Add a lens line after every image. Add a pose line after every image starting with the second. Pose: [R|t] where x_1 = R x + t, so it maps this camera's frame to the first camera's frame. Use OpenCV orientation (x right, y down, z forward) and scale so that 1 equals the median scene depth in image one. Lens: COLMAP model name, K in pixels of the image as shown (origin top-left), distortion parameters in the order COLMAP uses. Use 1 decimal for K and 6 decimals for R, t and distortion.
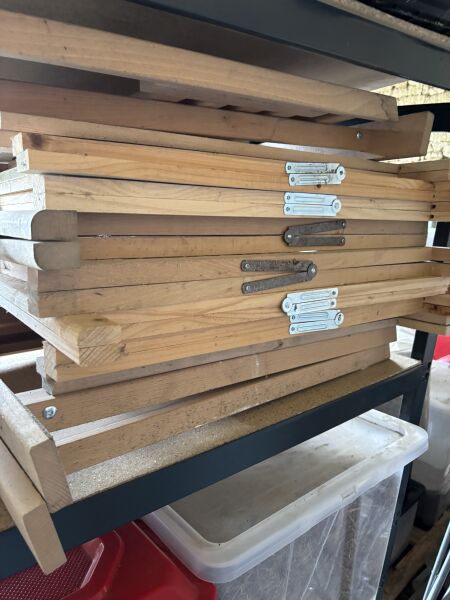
lens RADIAL K [[451.1, 0, 225.5], [0, 451.1, 301.3], [0, 0, 1]] dist [0.012749, -0.029538]
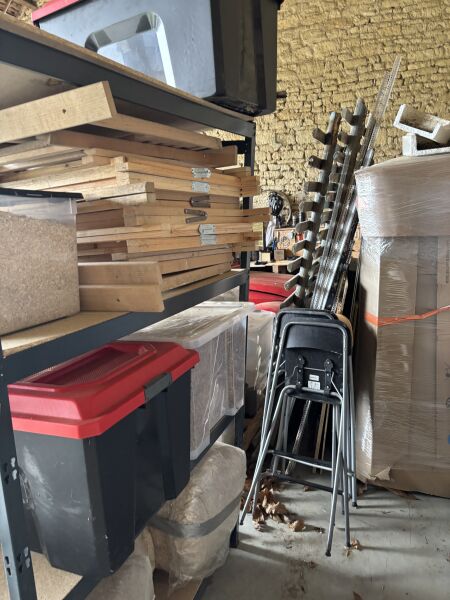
lens RADIAL K [[451.1, 0, 225.4], [0, 451.1, 300.2], [0, 0, 1]] dist [0.012749, -0.029538]
pose [[0.884621, -0.144131, 0.443478, -0.767724], [0.157784, 0.987454, 0.006186, 0.345109], [-0.438805, 0.064502, 0.896264, -1.023518]]
